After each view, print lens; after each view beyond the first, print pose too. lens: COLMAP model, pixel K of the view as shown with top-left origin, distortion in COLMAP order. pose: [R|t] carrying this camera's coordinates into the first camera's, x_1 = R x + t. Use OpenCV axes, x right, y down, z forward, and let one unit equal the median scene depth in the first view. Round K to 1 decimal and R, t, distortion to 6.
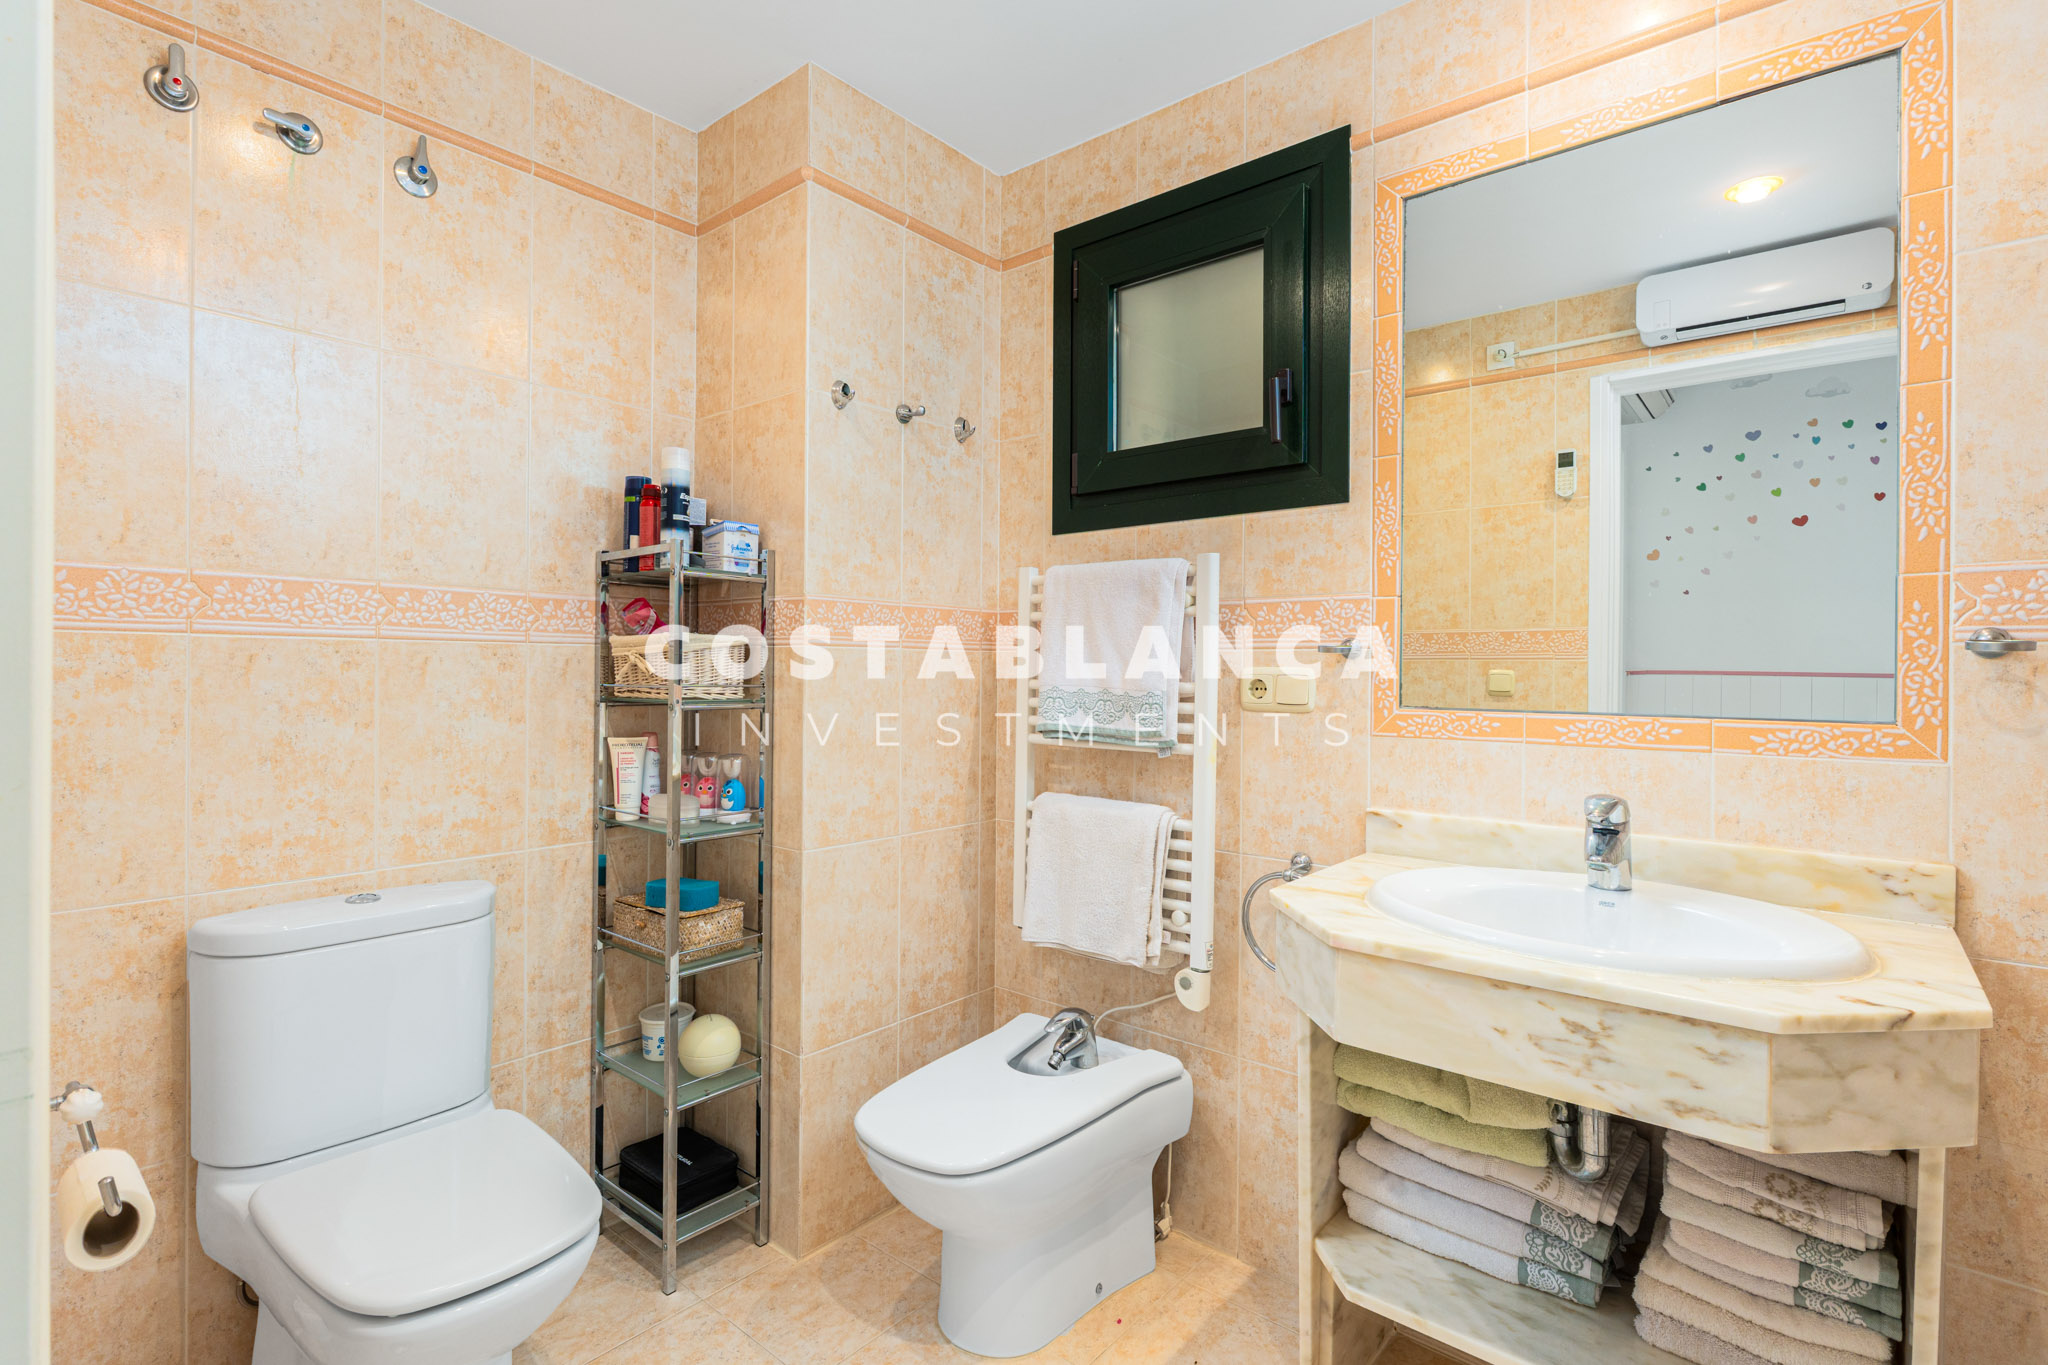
lens RADIAL K [[965.8, 0, 1019.2], [0, 965.8, 677.1], [0, 0, 1]] dist [0.001809, 0.000145]
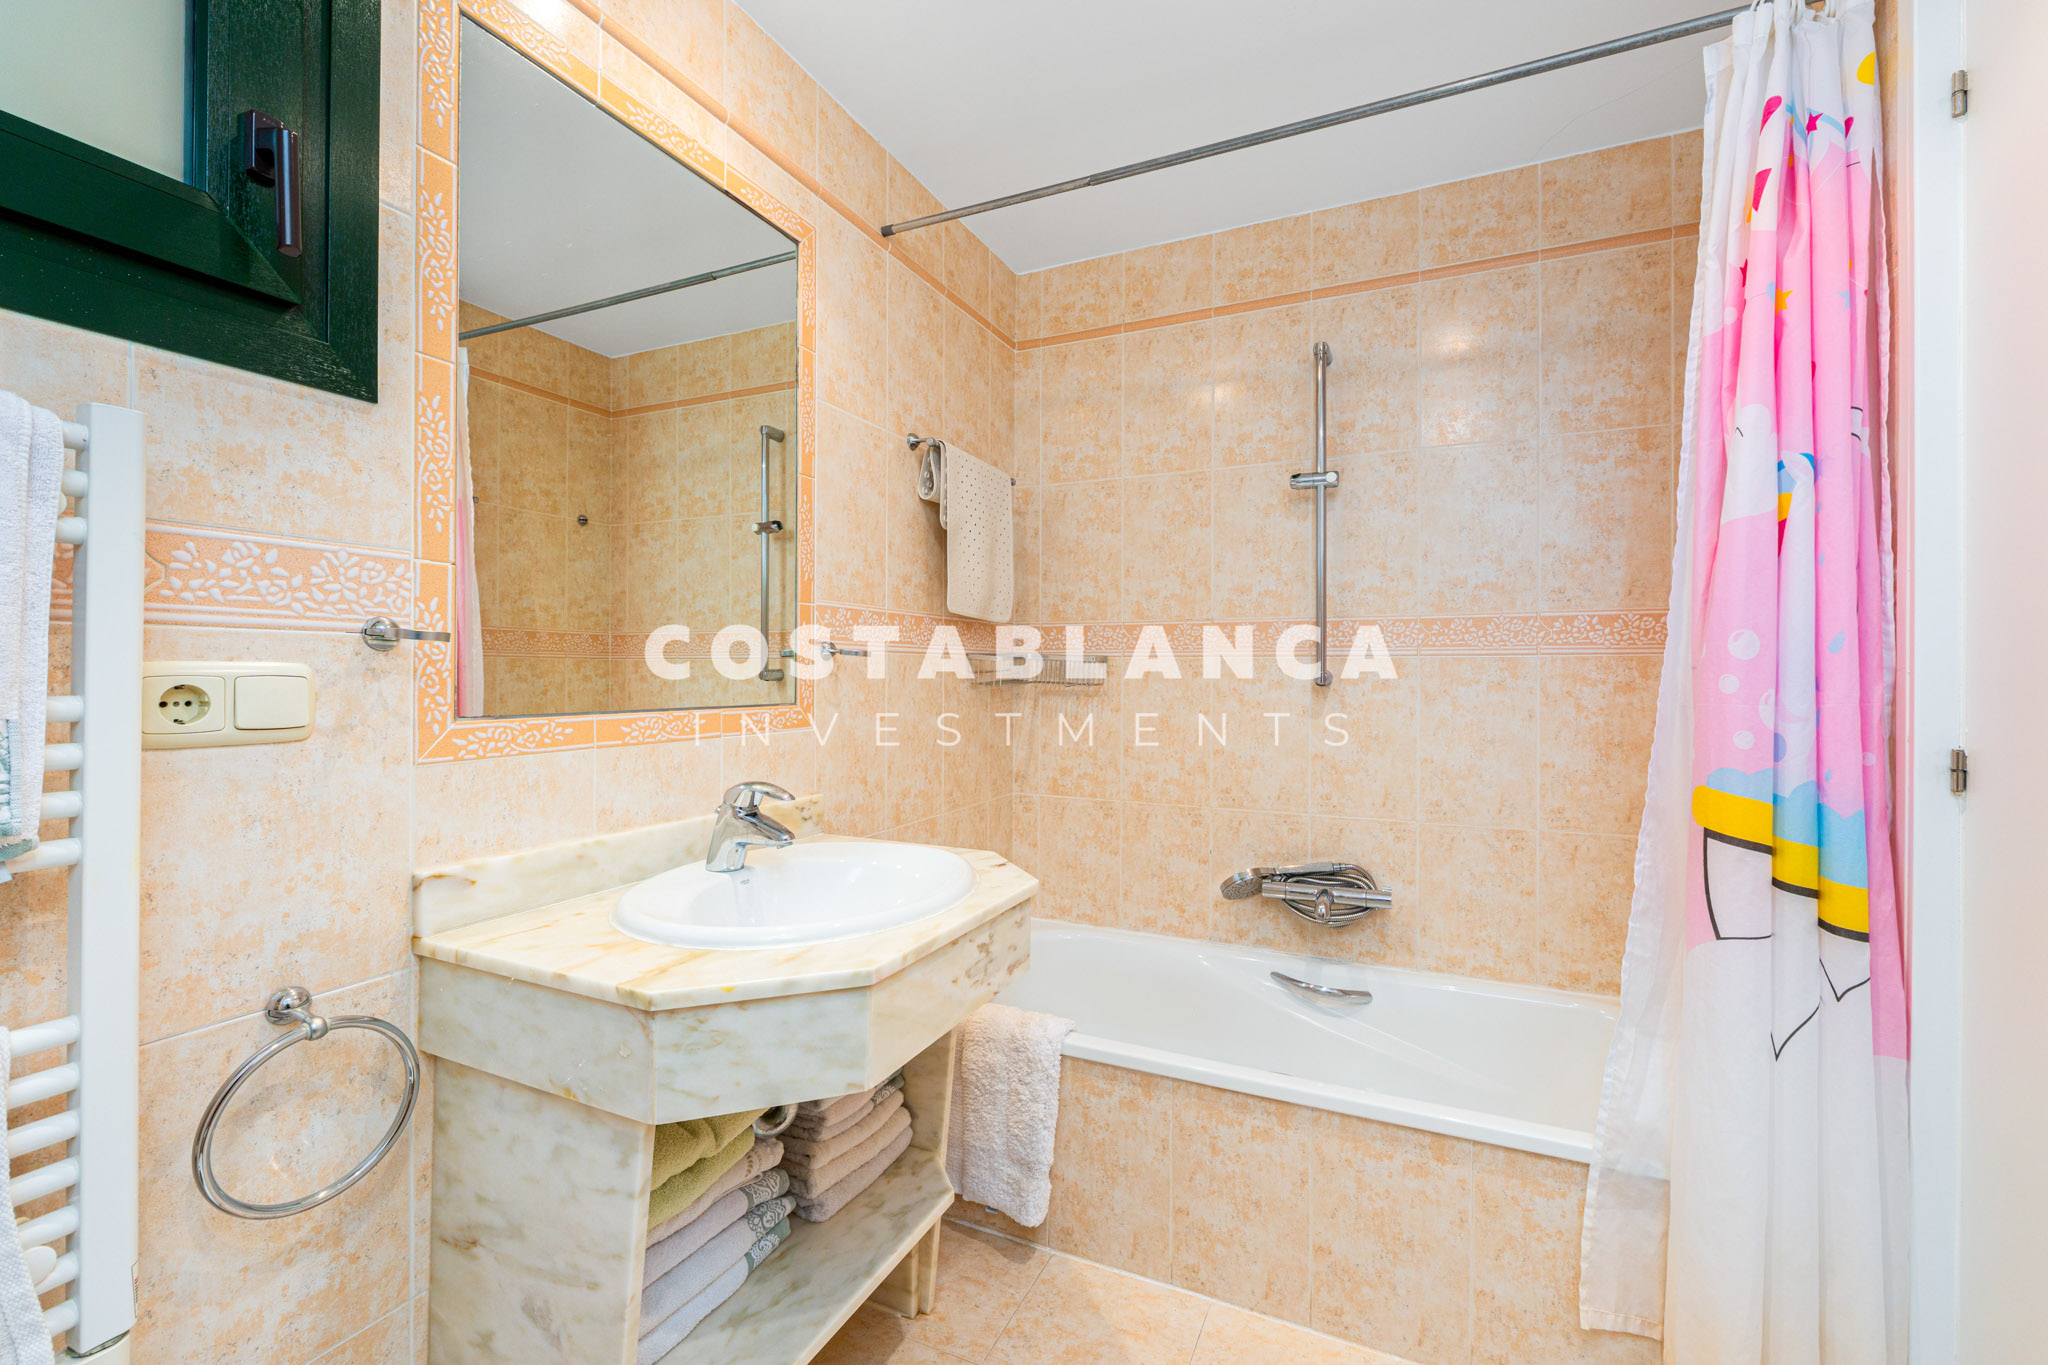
lens RADIAL K [[882.3, 0, 1015.0], [0, 882.3, 675.0], [0, 0, 1]] dist [0.000193, -0.000146]
pose [[-0.270631, -0.011408, 0.962616, -0.345732], [-0.003167, 0.999935, 0.010960, -0.009928], [-0.962678, -0.000082, -0.270649, 0.774846]]
